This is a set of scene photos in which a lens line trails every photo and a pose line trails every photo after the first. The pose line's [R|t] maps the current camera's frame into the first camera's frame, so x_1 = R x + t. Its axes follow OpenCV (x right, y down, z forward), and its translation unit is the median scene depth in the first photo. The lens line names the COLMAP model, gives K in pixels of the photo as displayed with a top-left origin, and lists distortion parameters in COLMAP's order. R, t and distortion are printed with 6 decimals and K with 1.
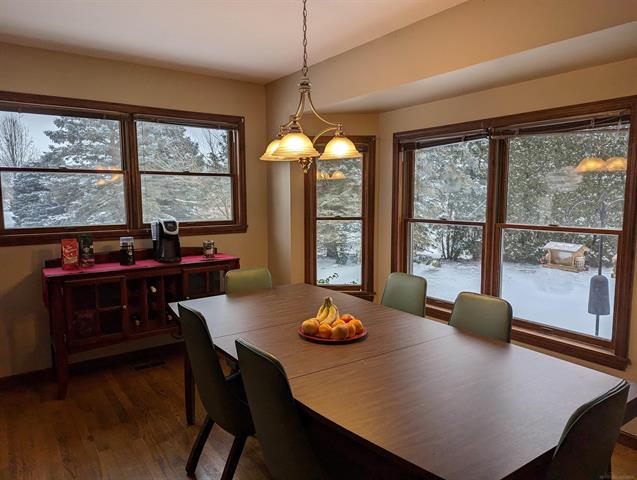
lens RADIAL K [[446.5, 0, 315.7], [0, 446.5, 239.8], [0, 0, 1]] dist [0.065046, -0.073027]
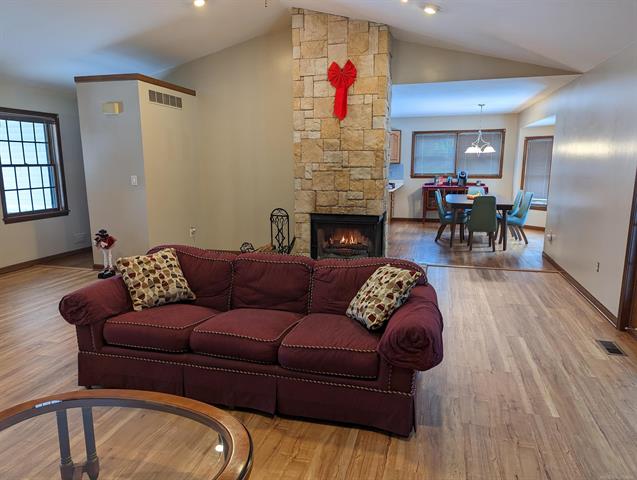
lens RADIAL K [[446.5, 0, 315.7], [0, 446.5, 239.8], [0, 0, 1]] dist [0.065046, -0.073027]
pose [[0.641450, 0.136983, -0.754836, 1.207274], [-0.080047, 0.990510, 0.111728, 0.131861], [0.762977, -0.011246, 0.646328, -1.462970]]
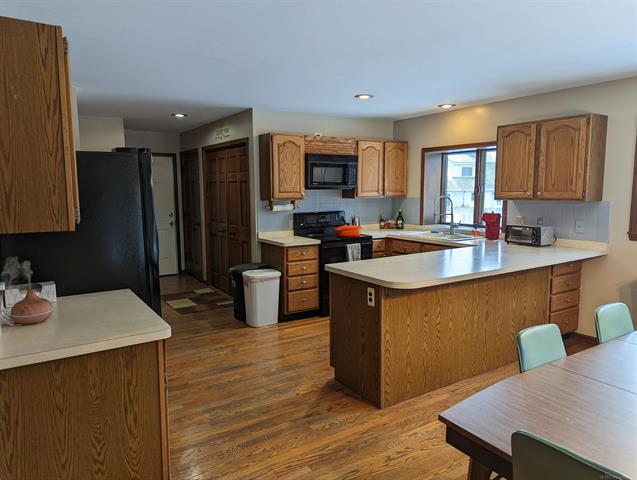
lens RADIAL K [[446.5, 0, 315.7], [0, 446.5, 239.8], [0, 0, 1]] dist [0.065046, -0.073027]
pose [[-0.038820, 0.120162, -0.991995, 0.479951], [-0.097619, 0.987539, 0.123442, -0.047375], [0.994466, 0.101629, -0.026606, 0.140463]]
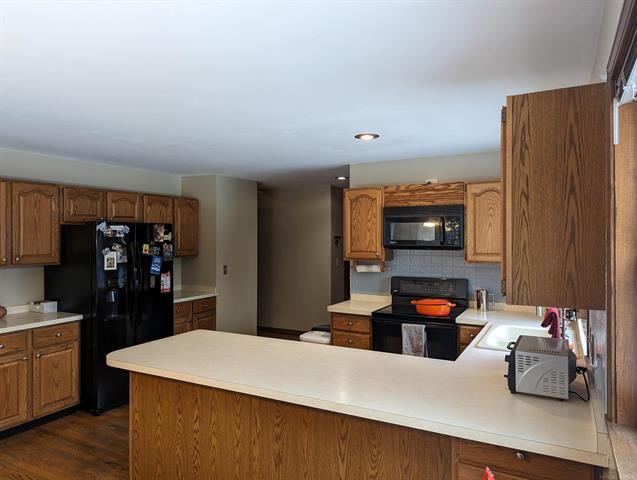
lens RADIAL K [[446.5, 0, 315.7], [0, 446.5, 239.8], [0, 0, 1]] dist [0.065046, -0.073027]
pose [[-0.895649, 0.005240, -0.444730, -0.253299], [-0.043194, 0.994179, 0.098704, -0.162352], [0.442659, 0.107614, -0.890209, 1.038069]]
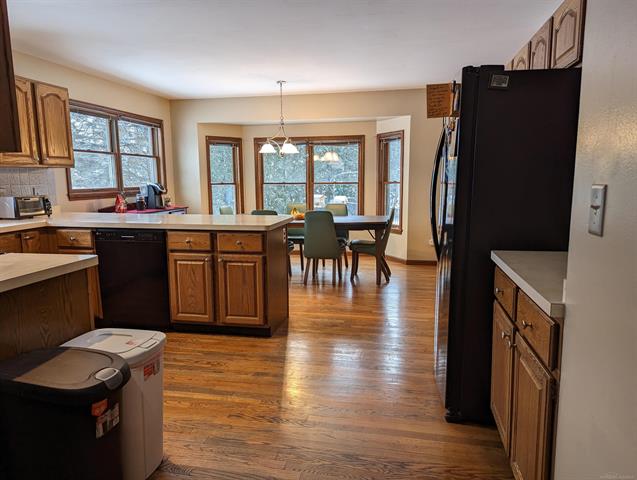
lens RADIAL K [[434.4, 0, 321.1], [0, 434.4, 239.6], [0, 0, 1]] dist [0.061574, -0.000687]
pose [[0.721142, -0.104869, 0.684805, -0.972392], [0.080238, 0.994468, 0.067795, 0.096132], [-0.688126, 0.006058, 0.725566, -0.571435]]
